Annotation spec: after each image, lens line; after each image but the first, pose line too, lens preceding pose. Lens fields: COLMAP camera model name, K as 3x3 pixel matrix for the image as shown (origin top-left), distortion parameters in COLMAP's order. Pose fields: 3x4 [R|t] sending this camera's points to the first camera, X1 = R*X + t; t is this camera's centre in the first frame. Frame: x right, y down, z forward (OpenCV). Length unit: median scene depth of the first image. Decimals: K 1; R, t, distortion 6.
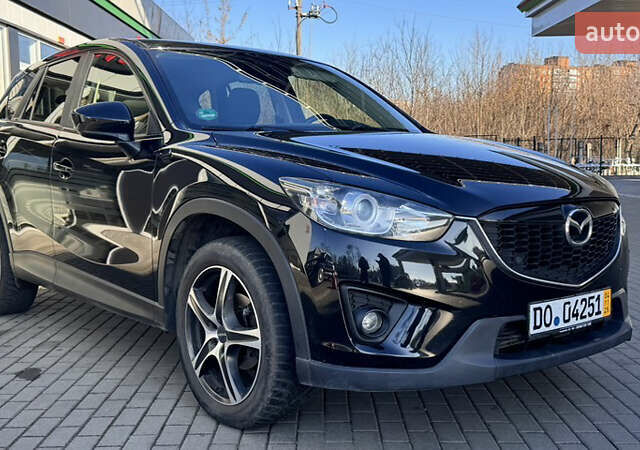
lens RADIAL K [[777.3, 0, 317.4], [0, 777.3, 222.1], [0, 0, 1]] dist [0.115031, 0.000000]
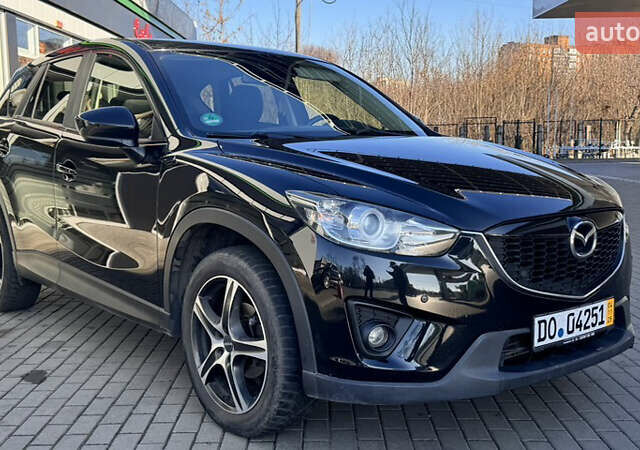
lens RADIAL K [[777.3, 0, 320.8], [0, 777.3, 224.5], [0, 0, 1]] dist [0.115031, 0.000000]
pose [[0.999980, 0.001085, 0.006222, -0.008921], [-0.001266, 0.999575, 0.029126, -0.038154], [-0.006188, -0.029133, 0.999556, -0.002339]]
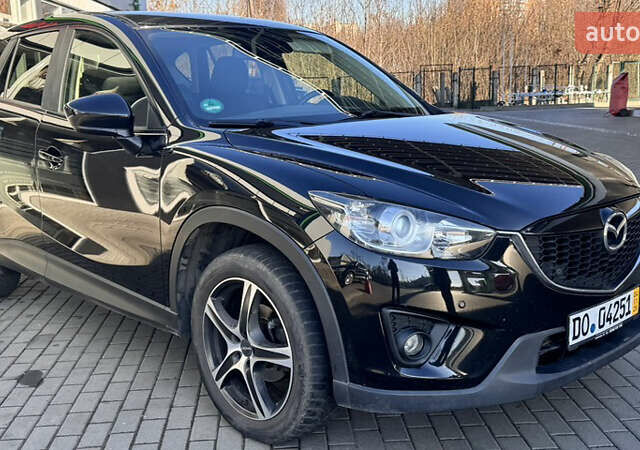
lens RADIAL K [[777.3, 0, 319.6], [0, 777.3, 224.4], [0, 0, 1]] dist [0.115031, 0.000000]
pose [[0.997608, -0.027438, 0.063445, -0.086285], [0.021228, 0.995099, 0.096573, -0.096034], [-0.065784, -0.094996, 0.993302, 0.051915]]
